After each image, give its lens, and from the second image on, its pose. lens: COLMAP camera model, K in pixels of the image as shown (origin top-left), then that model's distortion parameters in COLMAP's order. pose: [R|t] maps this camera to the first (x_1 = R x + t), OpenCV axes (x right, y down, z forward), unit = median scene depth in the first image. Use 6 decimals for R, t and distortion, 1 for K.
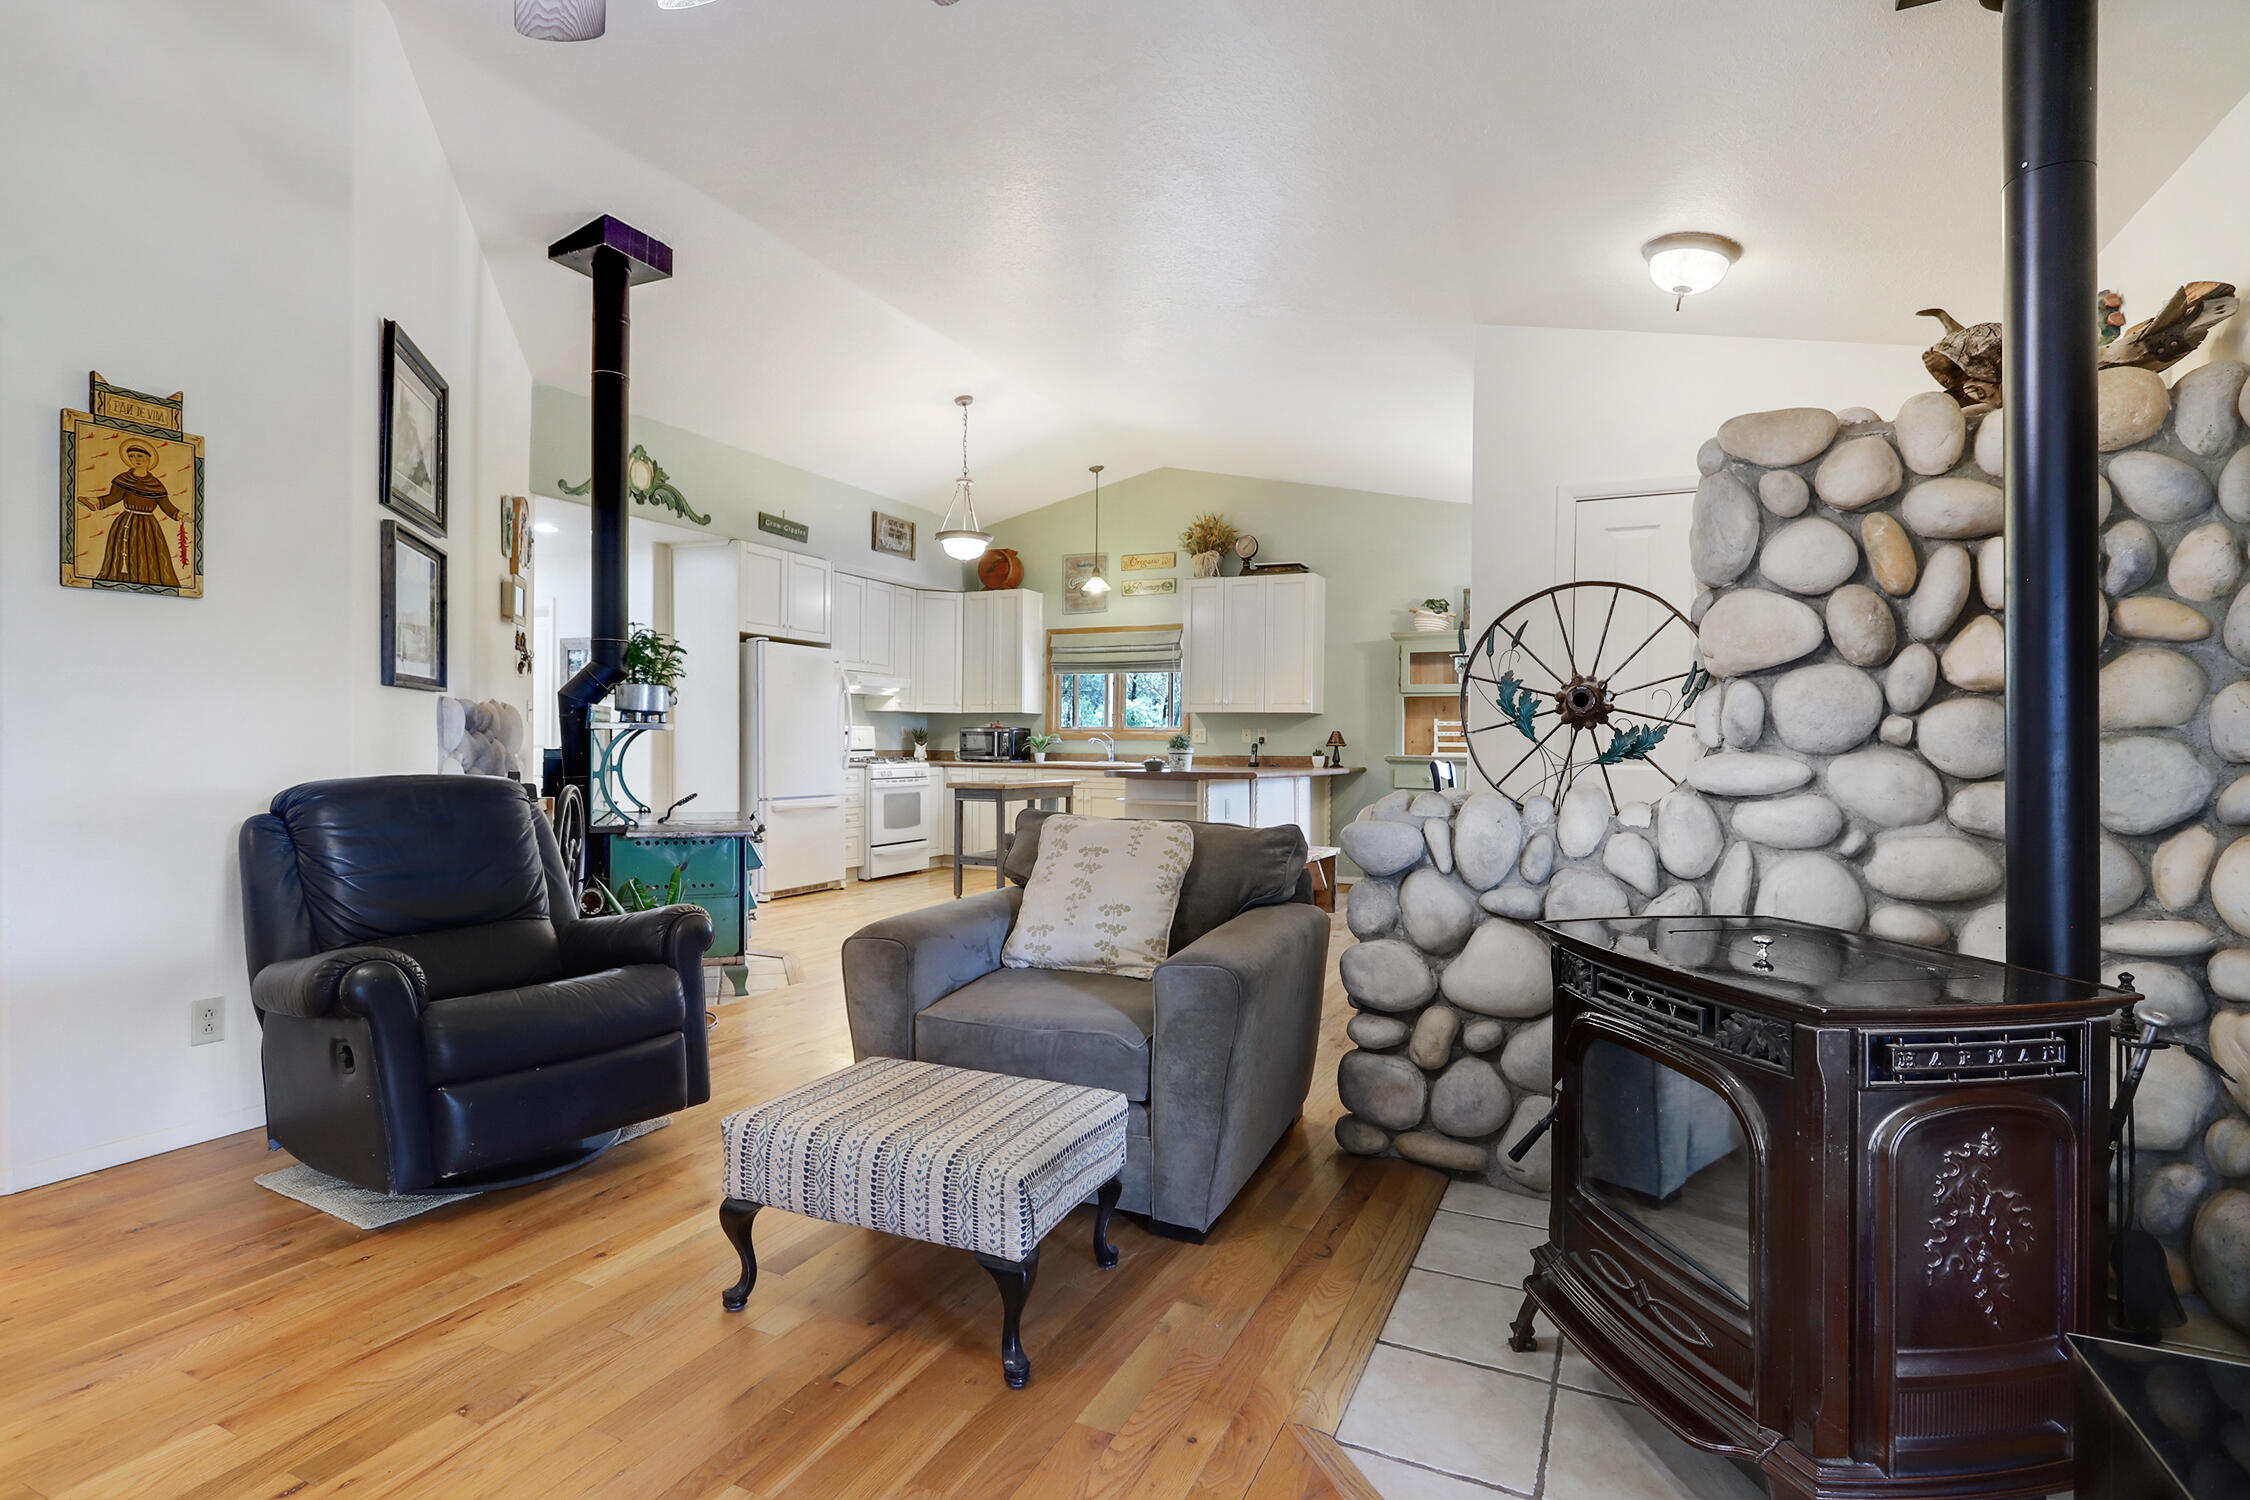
lens RADIAL K [[1074.2, 0, 1131.0], [0, 1074.2, 759.3], [0, 0, 1]] dist [0.000522, 0.001432]
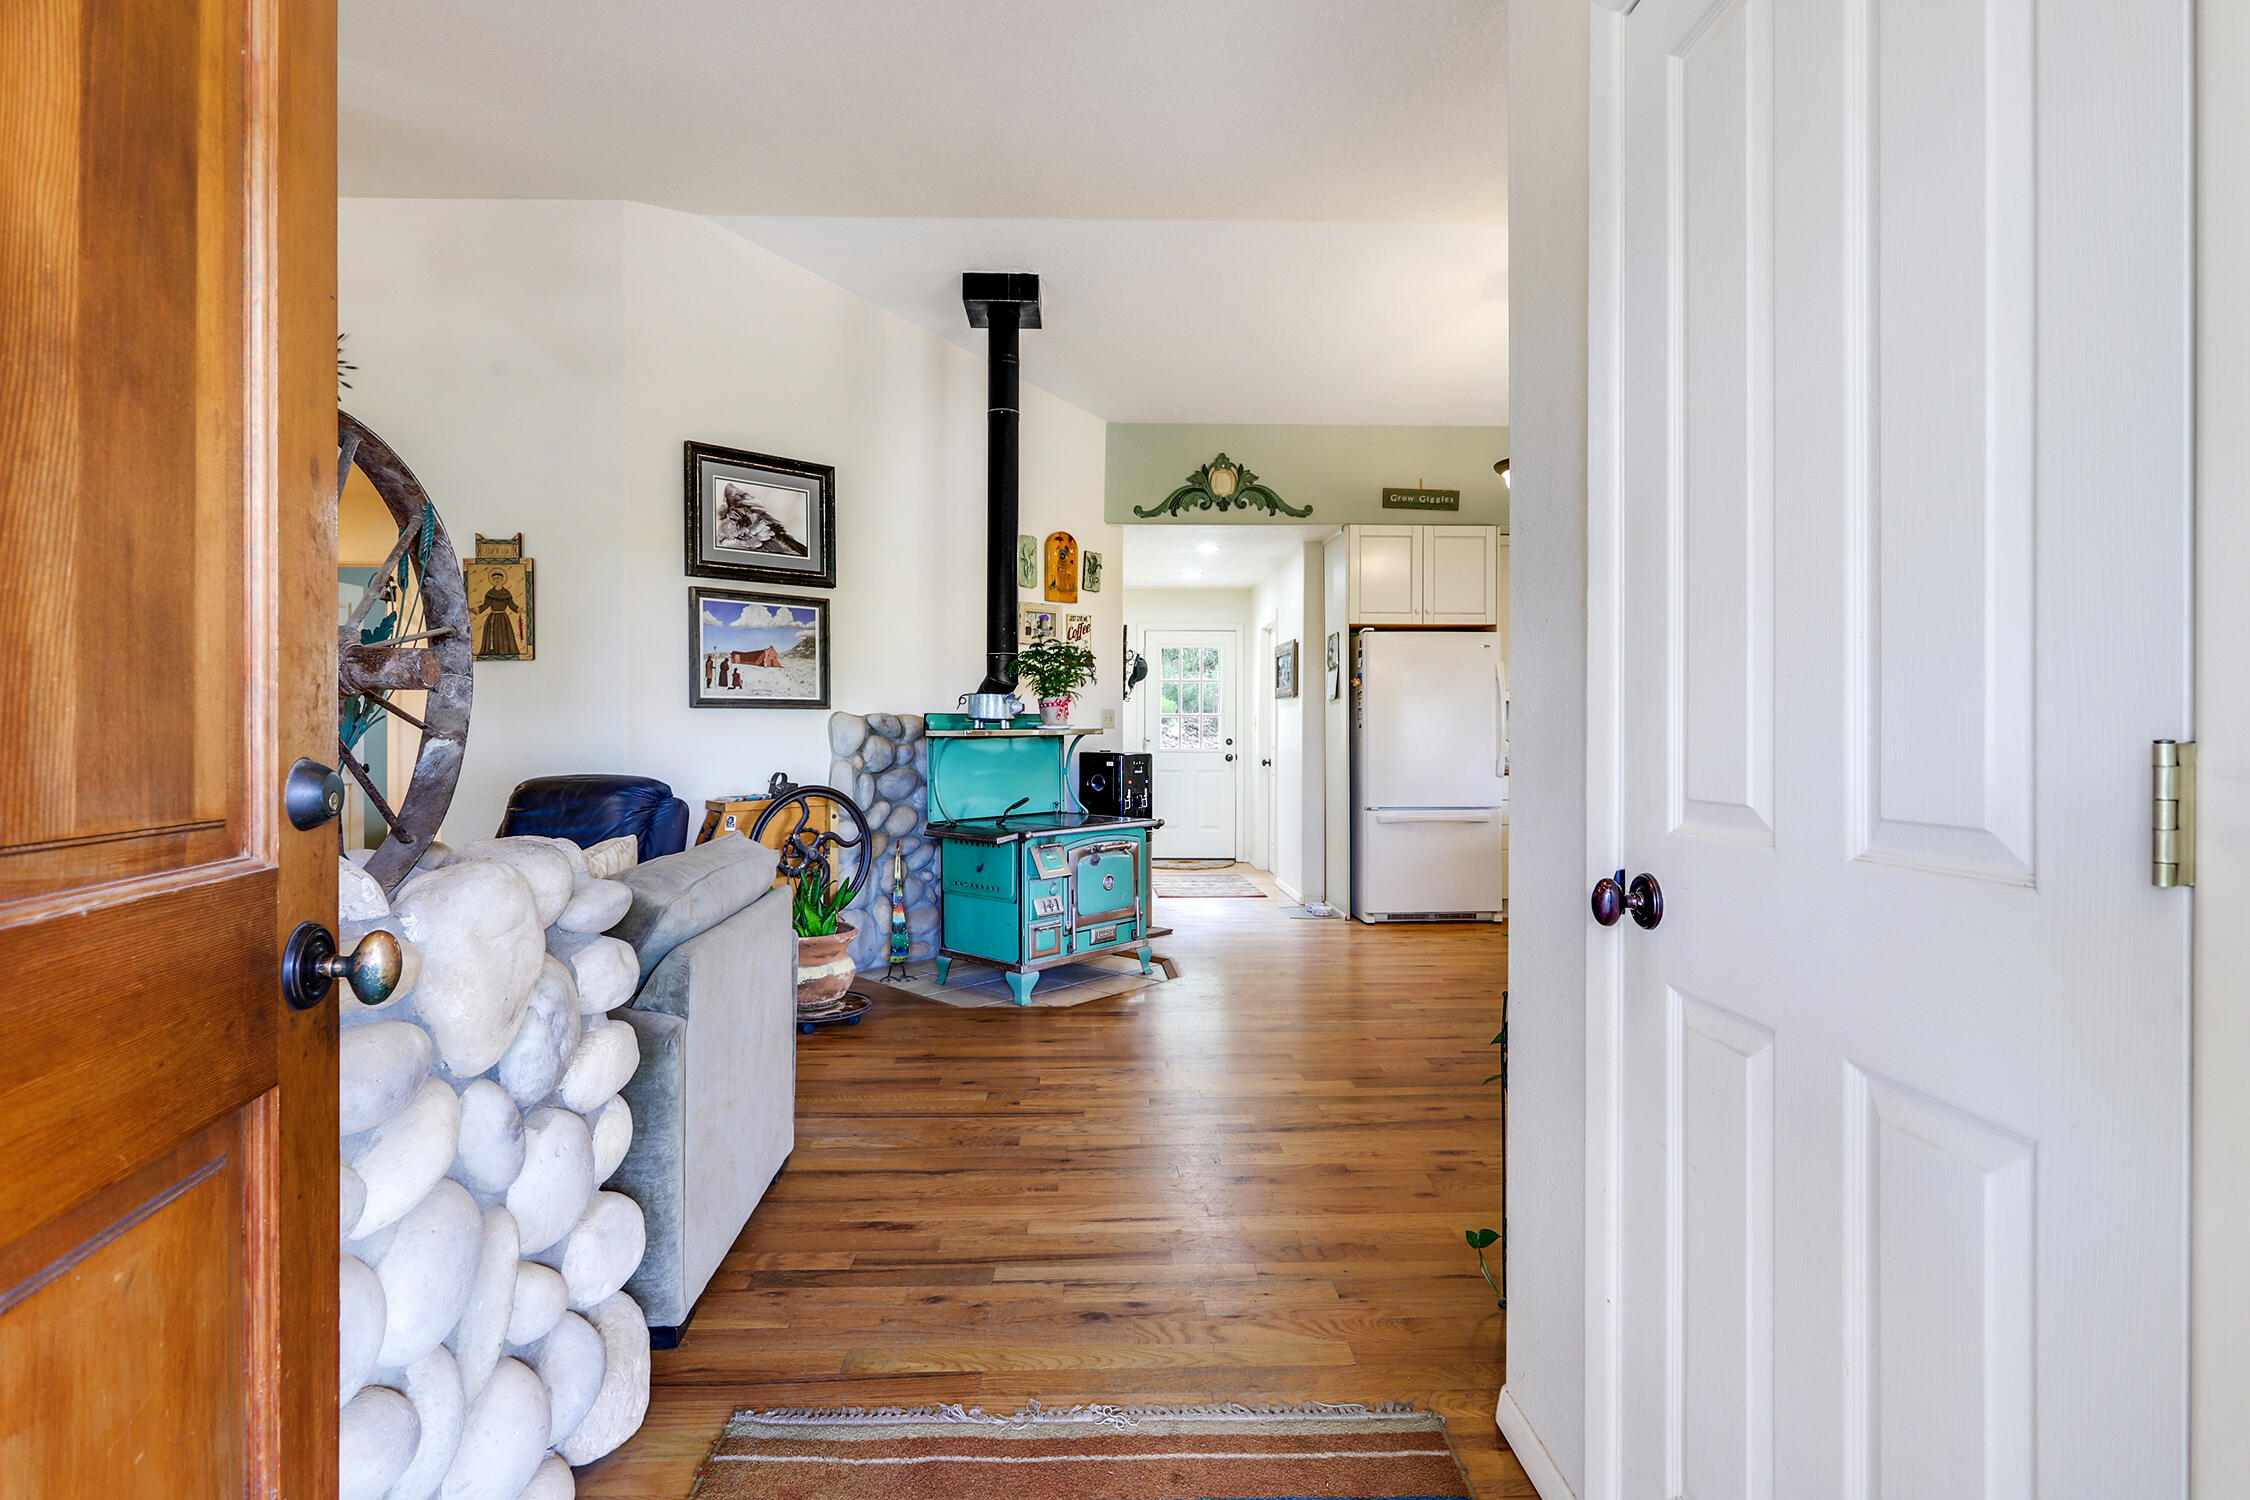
lens RADIAL K [[1074.2, 0, 1123.0], [0, 1074.2, 733.4], [0, 0, 1]] dist [0.000522, 0.001432]
pose [[0.453185, -0.012062, -0.891335, 0.300468], [-0.007949, 0.999814, -0.017571, -0.006576], [0.891381, 0.015048, 0.453005, 0.340534]]
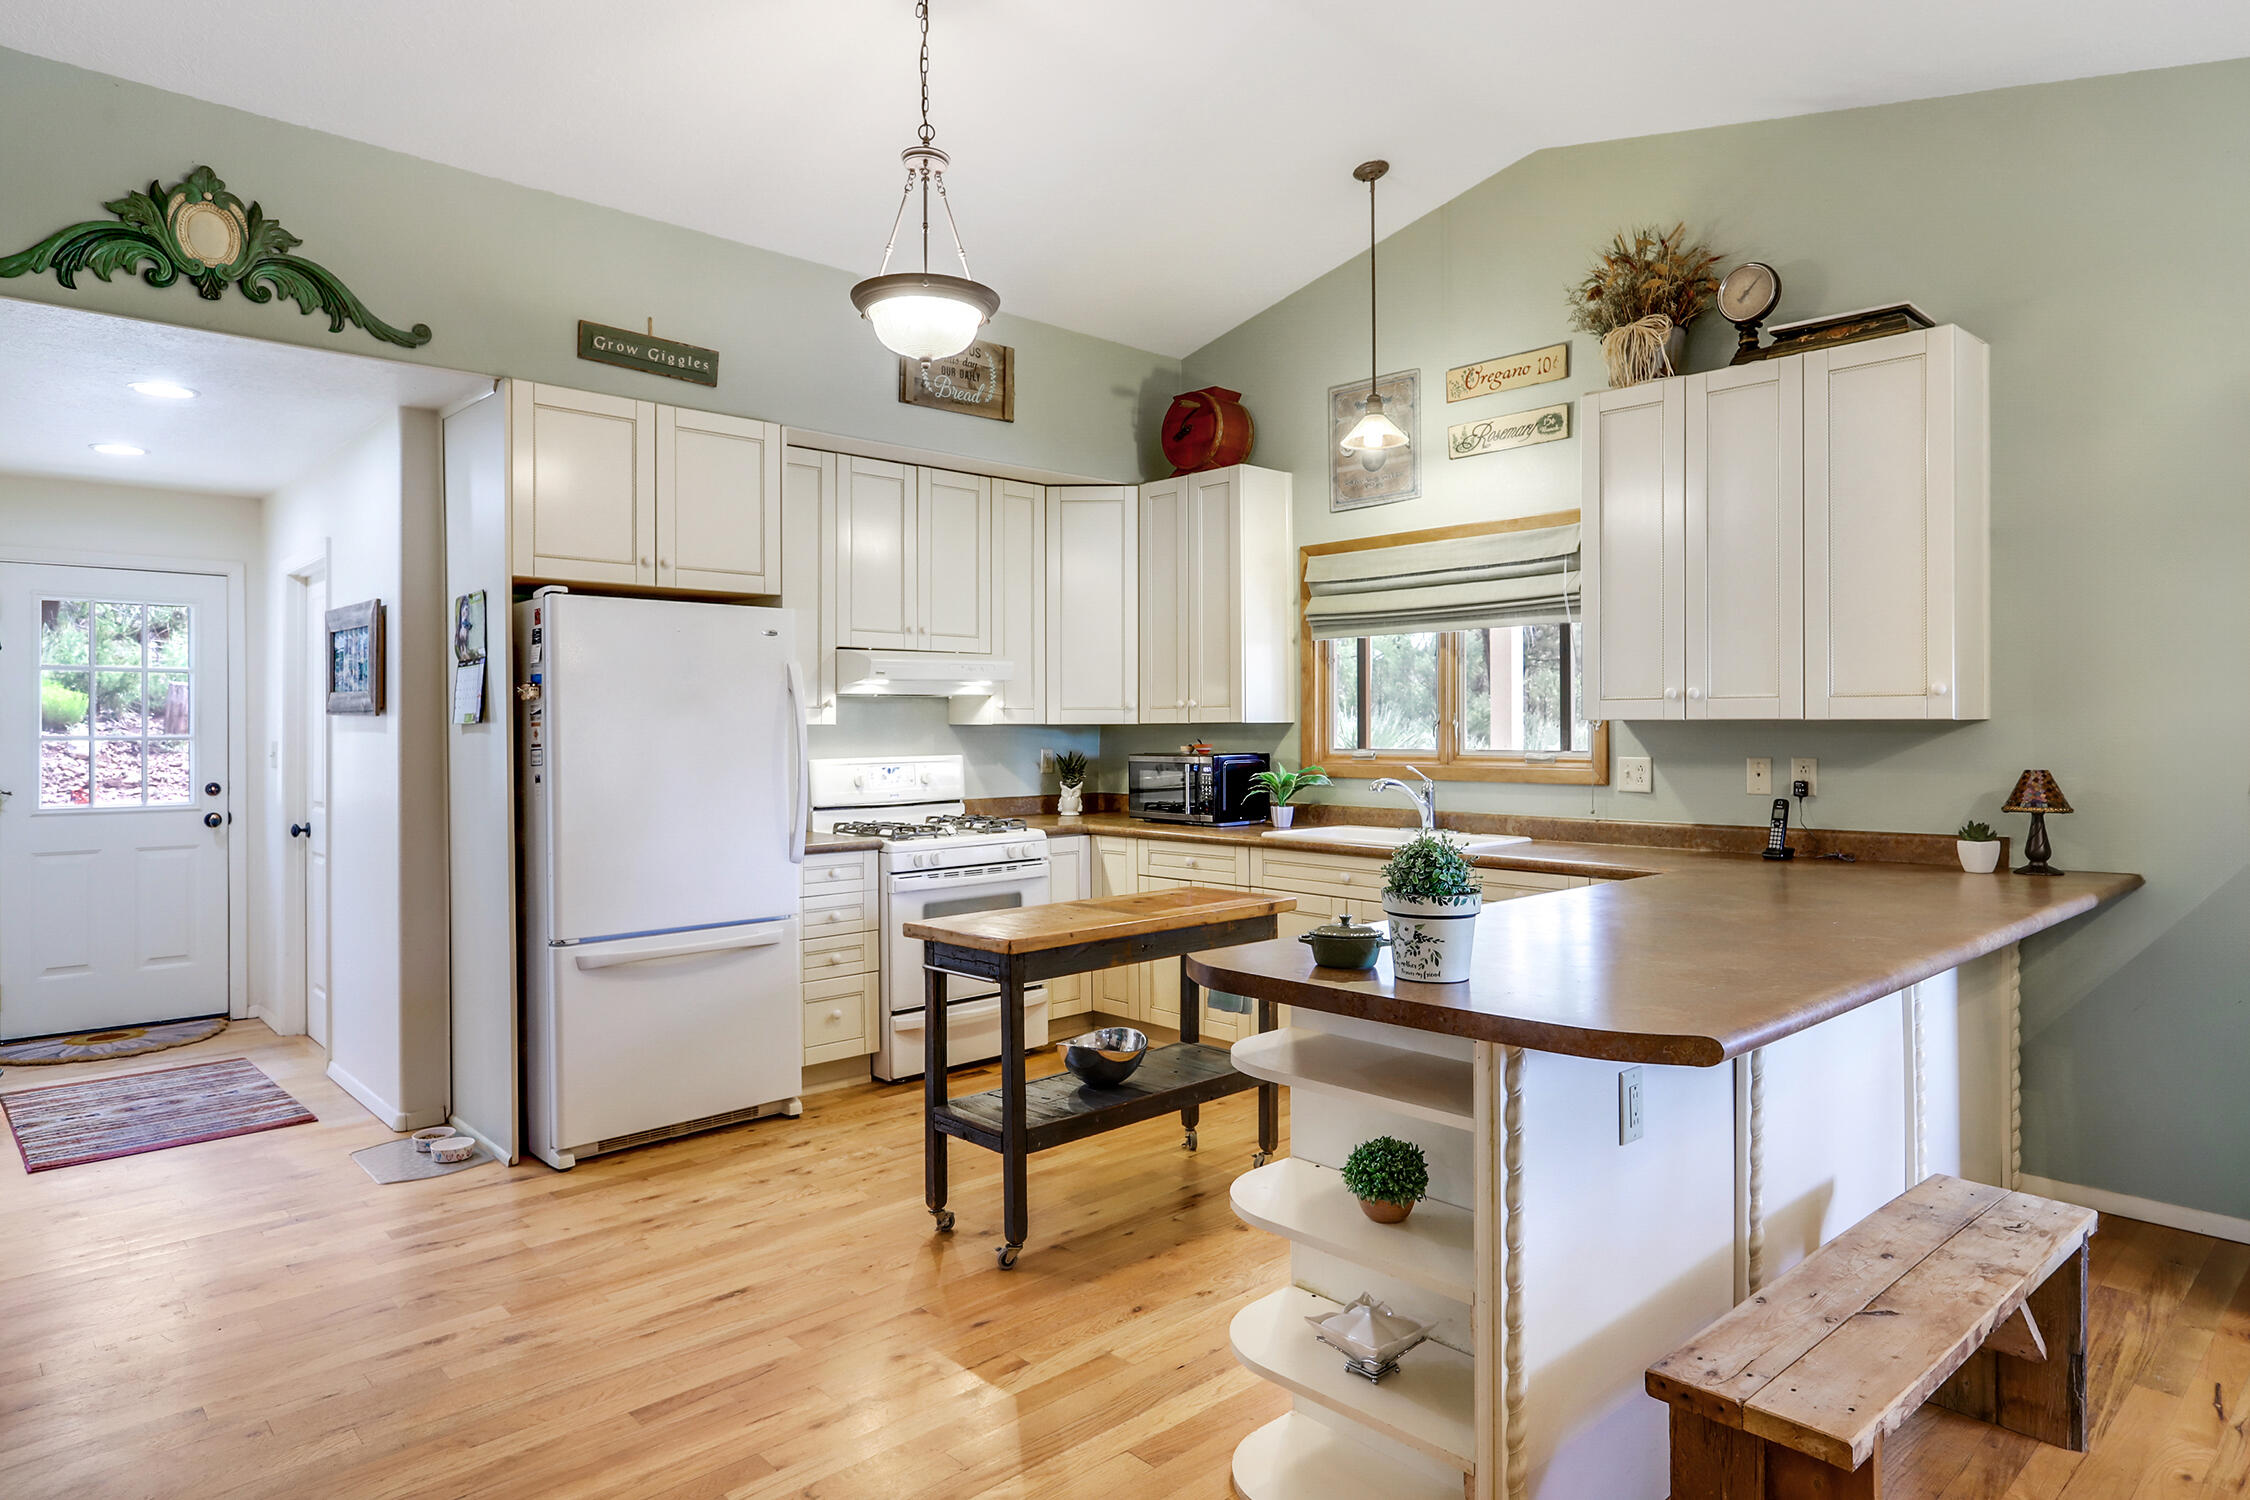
lens RADIAL K [[1306.0, 0, 1120.4], [0, 1306.0, 729.7], [0, 0, 1]] dist [-0.006441, -0.000142]
pose [[0.927673, -0.015104, -0.373087, 0.070101], [0.010208, 0.999834, -0.015094, -0.034671], [0.373253, 0.010194, 0.927673, 0.477135]]
